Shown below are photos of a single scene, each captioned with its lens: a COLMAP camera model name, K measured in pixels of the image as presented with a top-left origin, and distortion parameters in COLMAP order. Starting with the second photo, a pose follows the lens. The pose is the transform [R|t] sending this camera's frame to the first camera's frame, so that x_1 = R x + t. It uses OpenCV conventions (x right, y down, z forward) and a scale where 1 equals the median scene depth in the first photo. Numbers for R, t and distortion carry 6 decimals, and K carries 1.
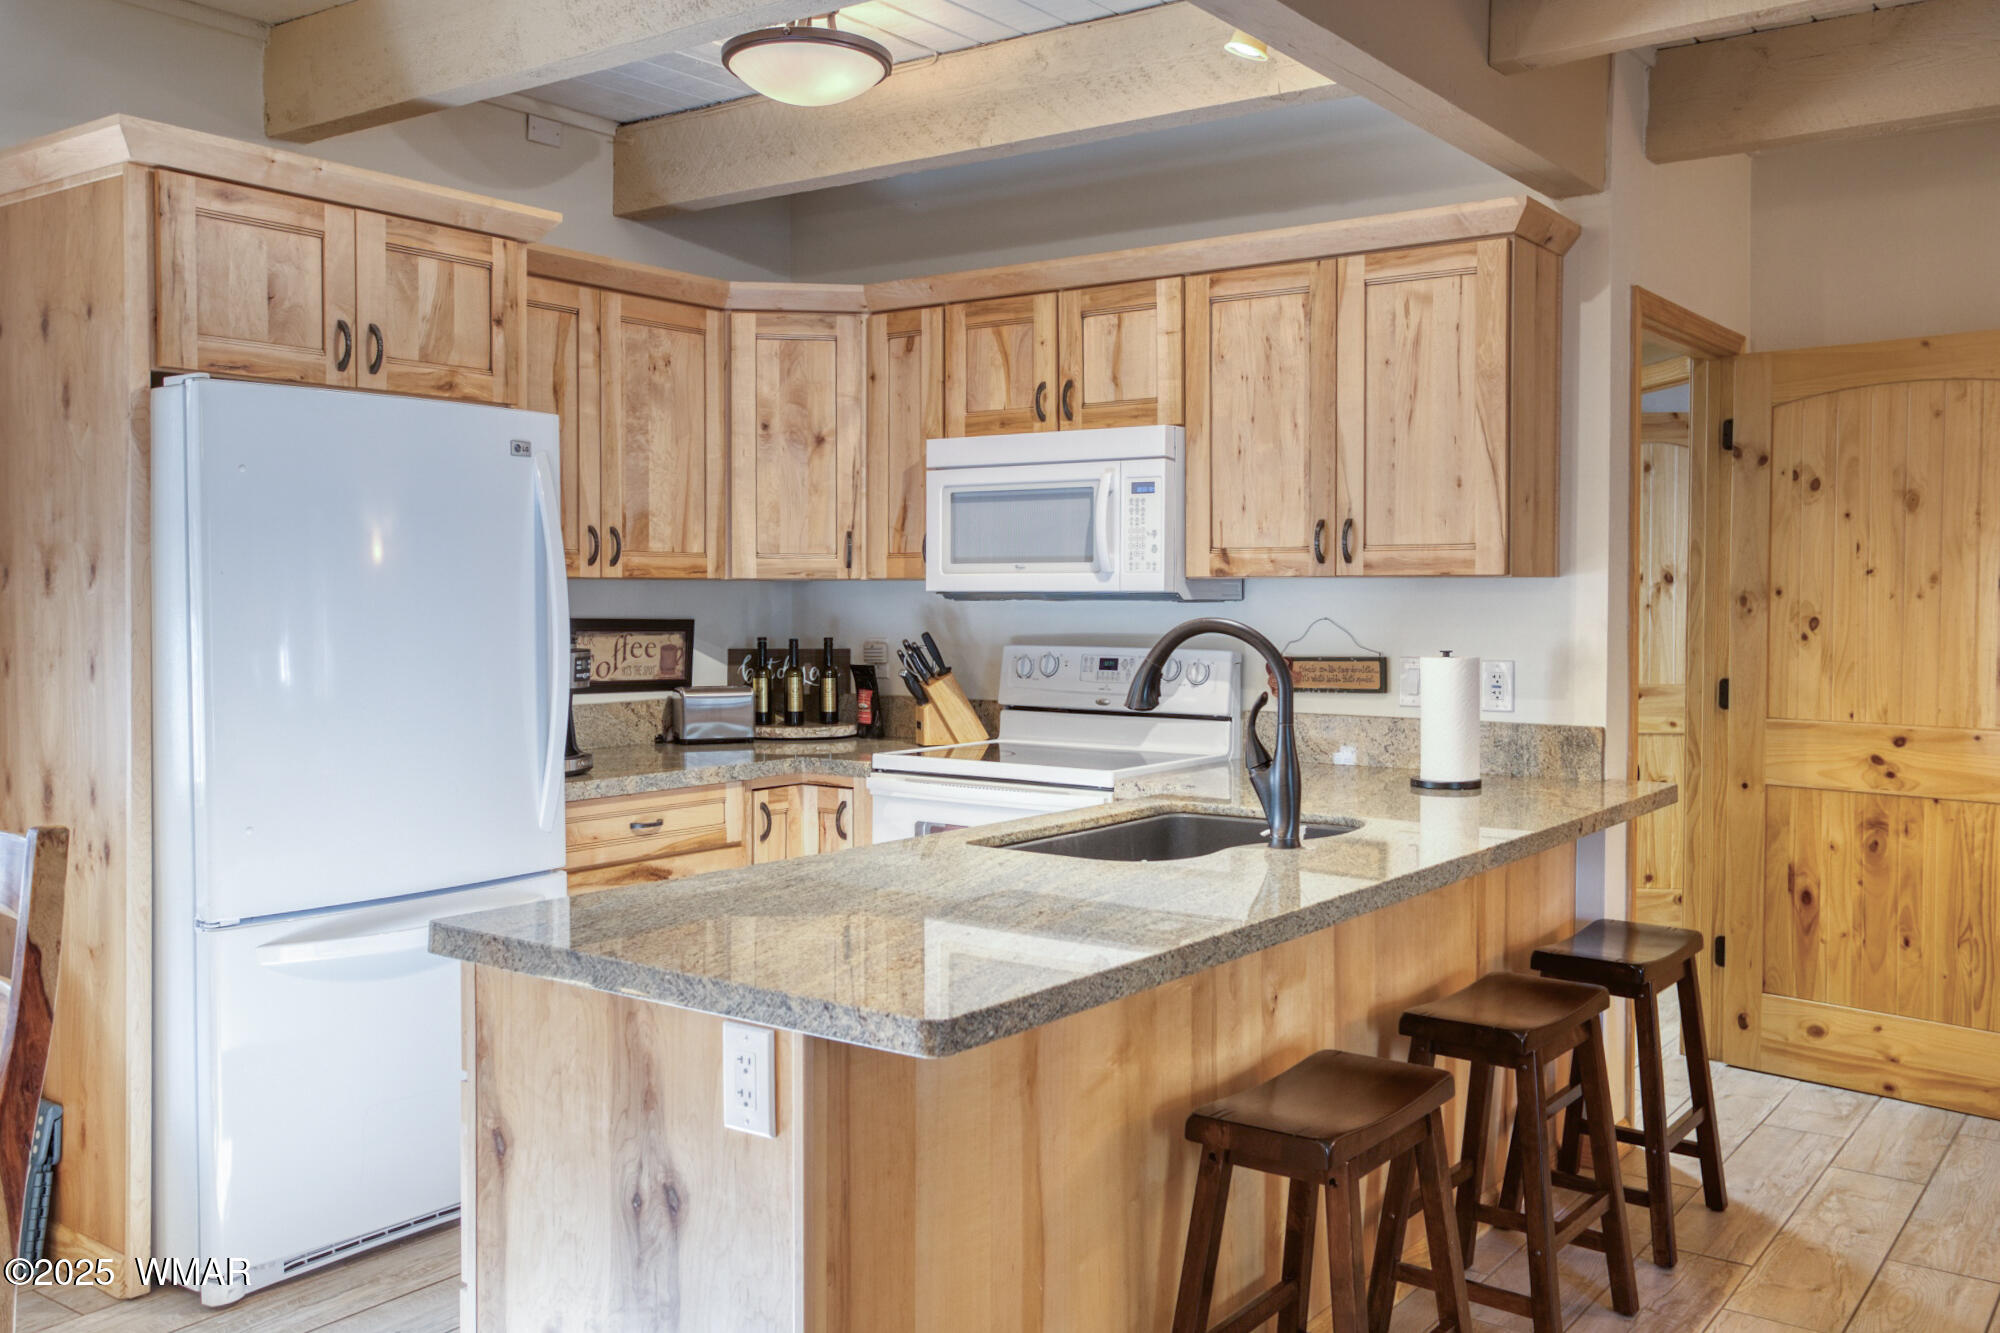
lens RADIAL K [[1718.0, 0, 1001.1], [0, 1718.0, 644.2], [0, 0, 1]] dist [0.024549, 0.000799]
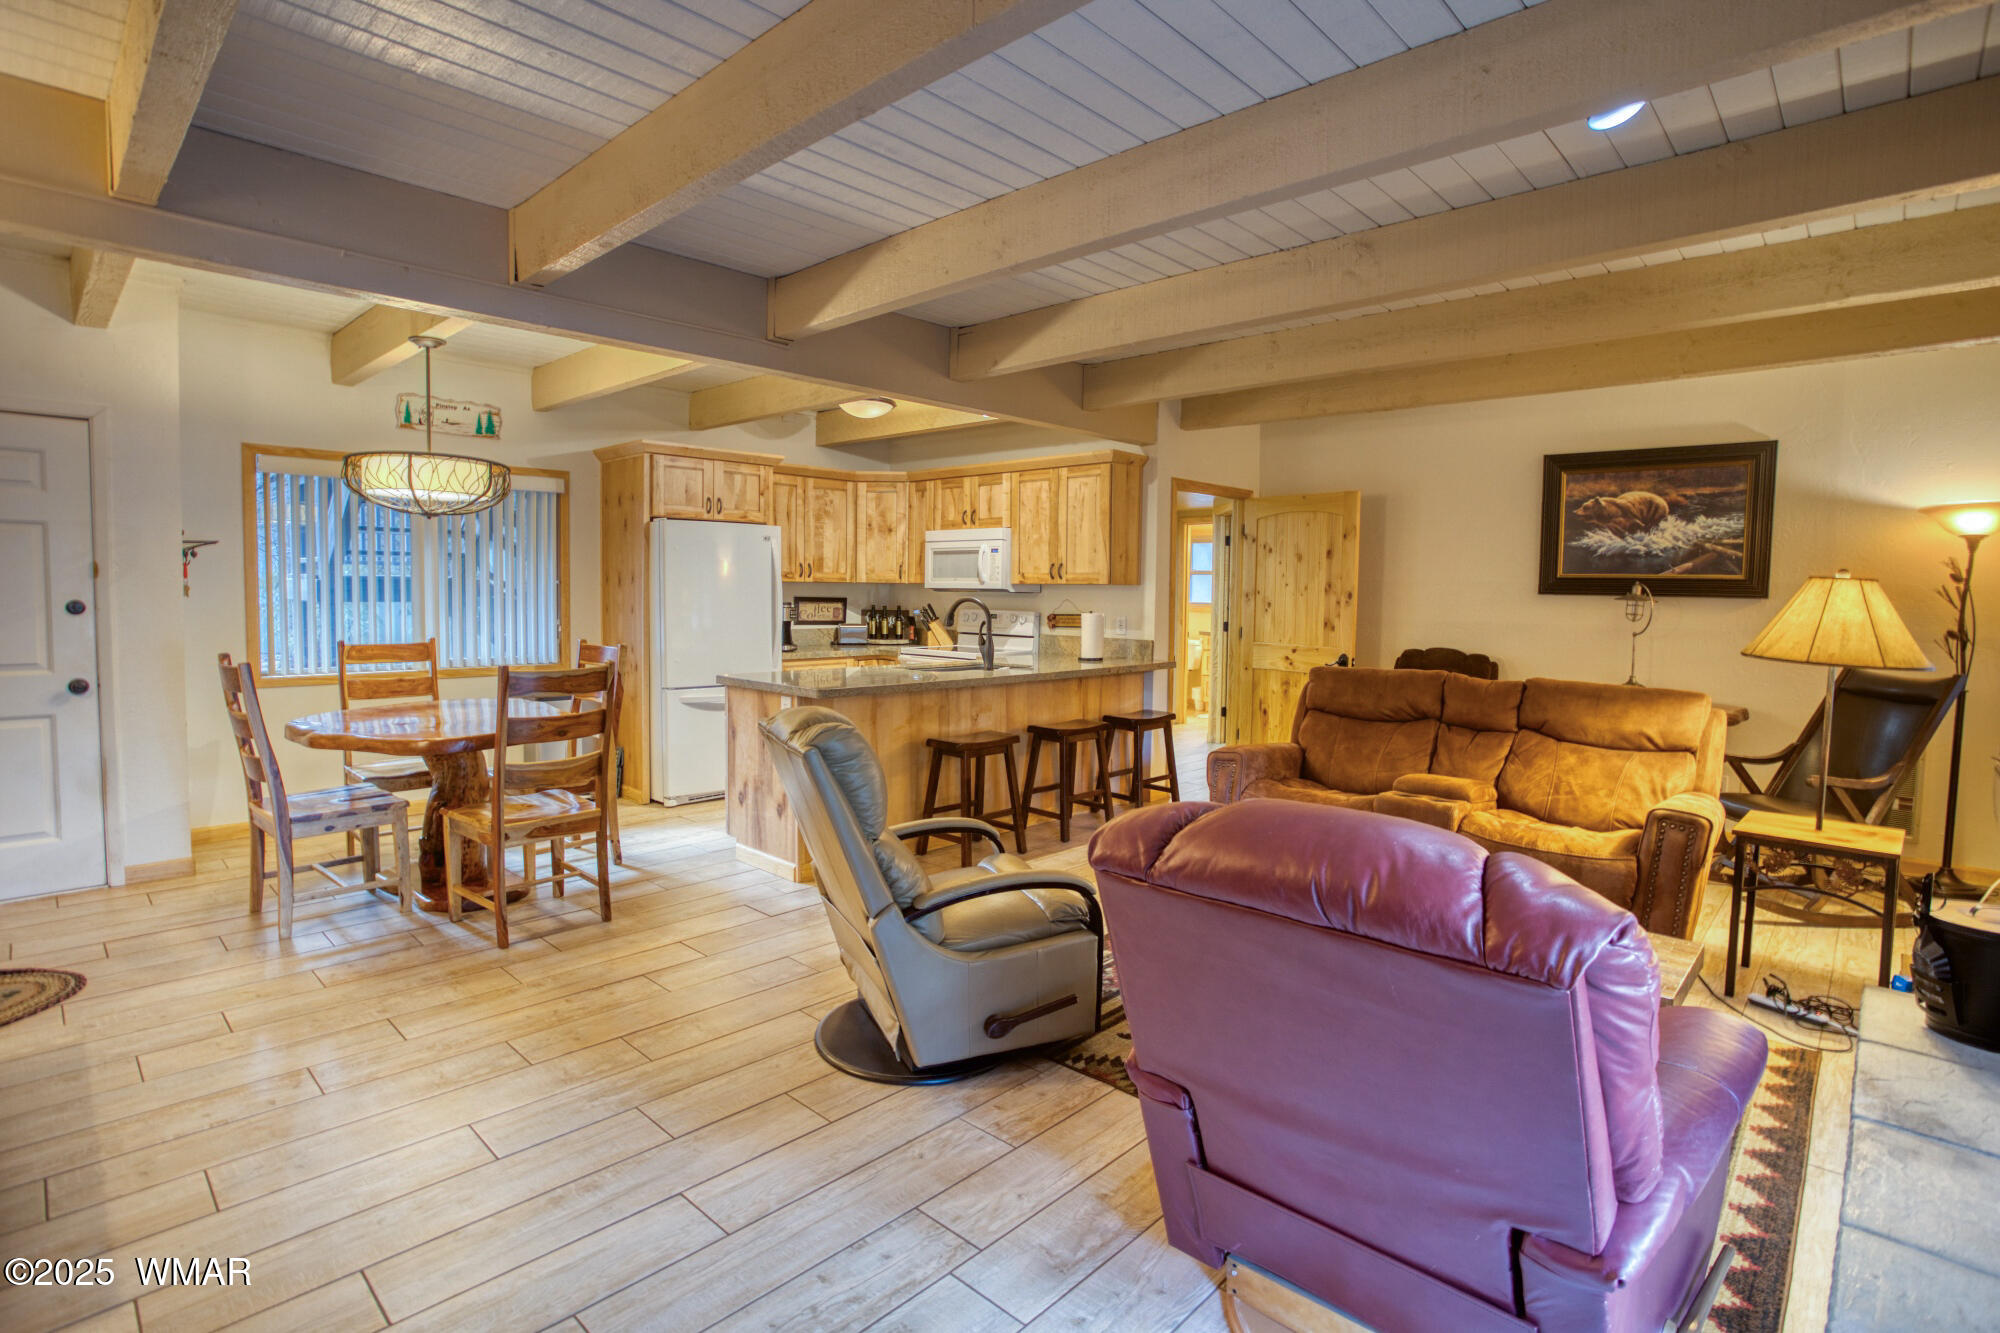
lens RADIAL K [[976.0, 0, 997.7], [0, 976.0, 642.3], [0, 0, 1]] dist [-0.043033, 0.020269]
pose [[0.992277, 0.017892, -0.122745, 0.263798], [-0.015074, 0.999602, 0.023850, 0.016190], [0.123123, -0.021816, 0.992152, -0.503119]]
